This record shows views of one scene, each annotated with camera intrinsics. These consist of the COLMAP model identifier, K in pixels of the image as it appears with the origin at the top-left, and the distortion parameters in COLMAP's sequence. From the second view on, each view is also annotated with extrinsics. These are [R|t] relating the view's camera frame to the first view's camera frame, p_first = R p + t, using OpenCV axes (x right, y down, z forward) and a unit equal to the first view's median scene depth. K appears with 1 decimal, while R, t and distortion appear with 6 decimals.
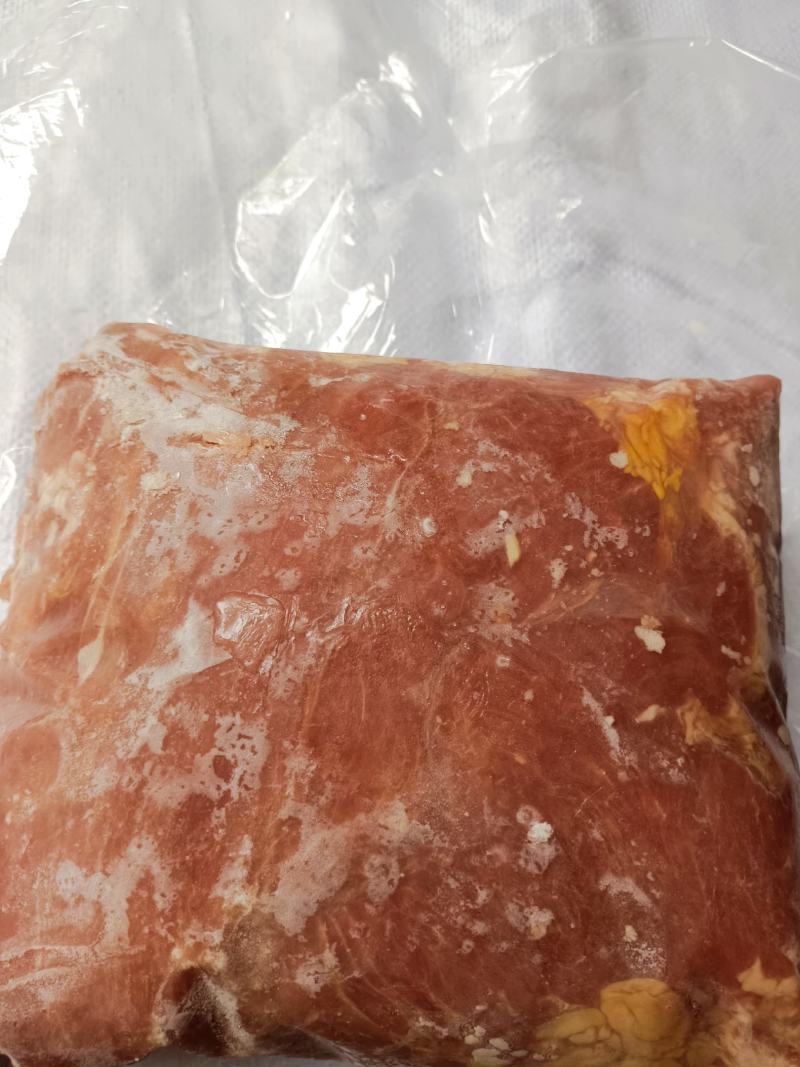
lens RADIAL K [[839.5, 0, 400.0], [0, 839.5, 533.5], [0, 0, 1]] dist [0.064416, -0.177718]
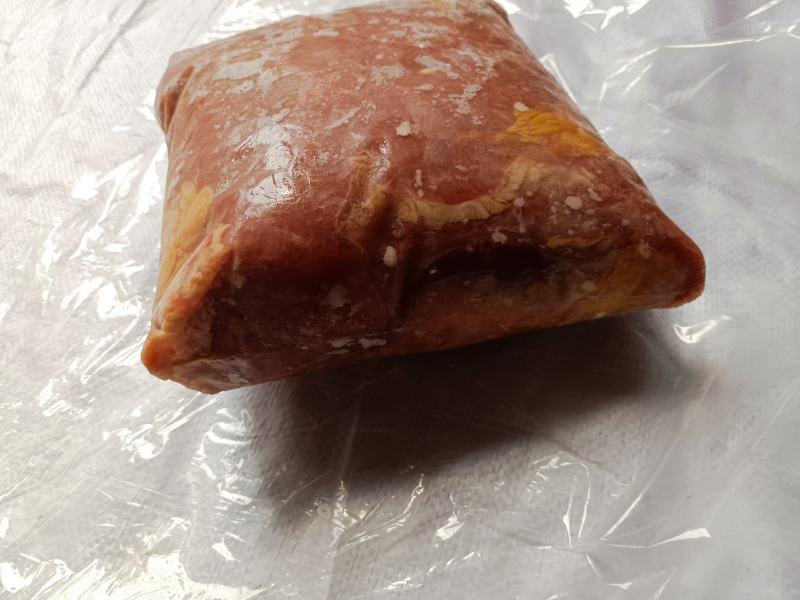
lens RADIAL K [[611.8, 0, 400.0], [0, 611.8, 300.0], [0, 0, 1]] dist [0.075867, -0.157728]
pose [[0.307405, 0.686770, -0.658672, 1.315671], [-0.867593, 0.486606, 0.102455, 0.175003], [0.390877, 0.539964, 0.745422, 0.324236]]
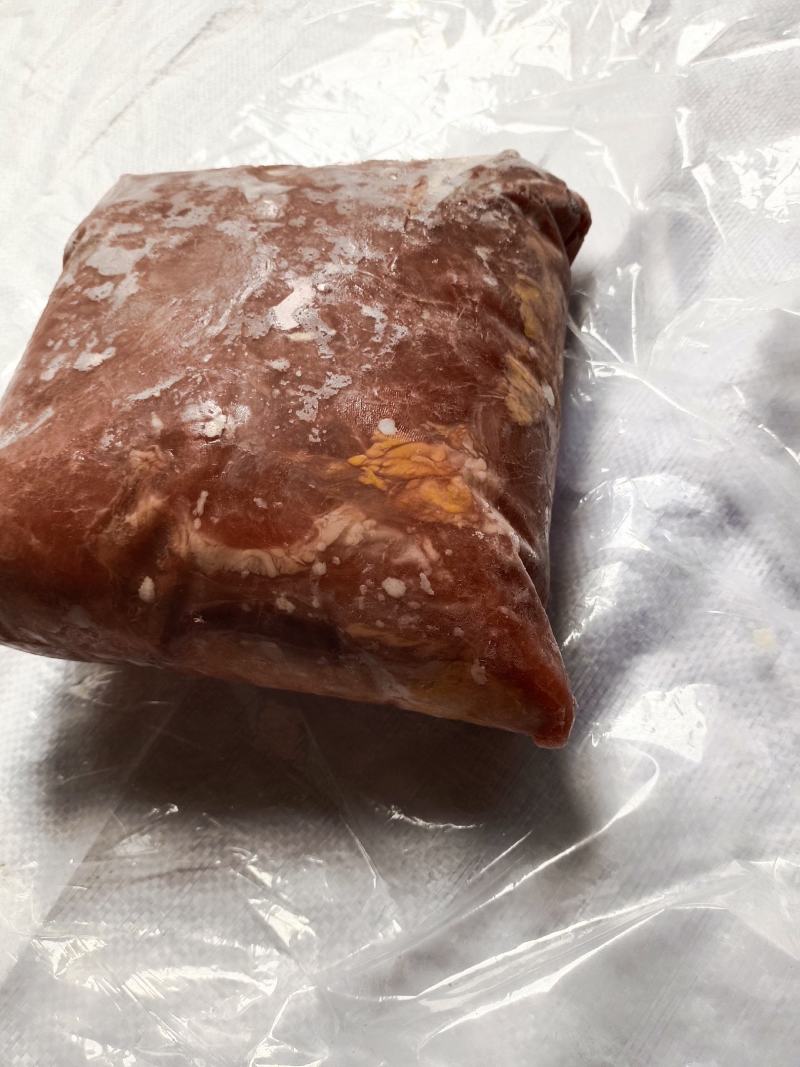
lens RADIAL K [[816.0, 0, 400.0], [0, 816.0, 533.5], [0, 0, 1]] dist [0.075867, -0.157728]
pose [[-0.059432, 0.833042, -0.550007, 1.082512], [-0.895388, 0.199093, 0.398299, -0.560957], [0.441302, 0.516142, 0.734064, 0.353752]]
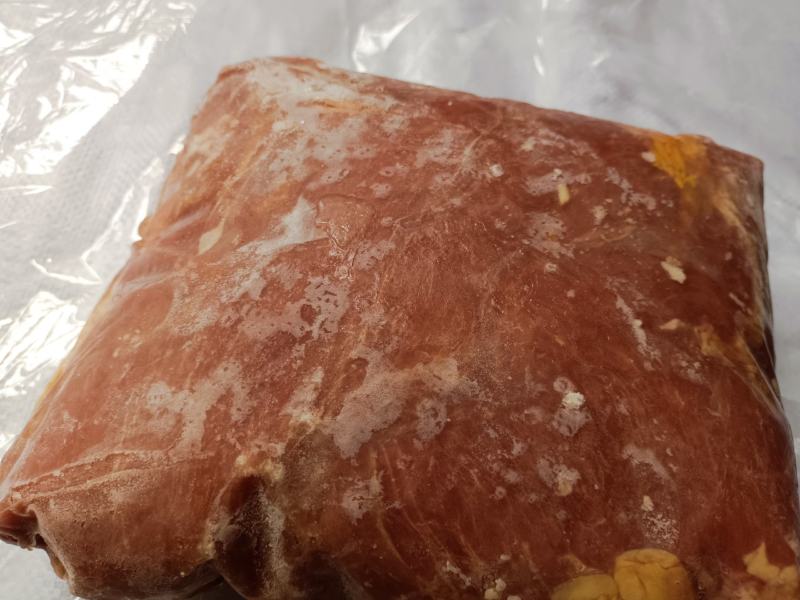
lens RADIAL K [[629.4, 0, 400.0], [0, 629.4, 300.0], [0, 0, 1]] dist [0.064416, -0.177718]
pose [[0.990245, 0.134134, -0.037724, -0.050203], [-0.138893, 0.971836, -0.190376, 0.401160], [0.011126, 0.193759, 0.980986, 0.126117]]
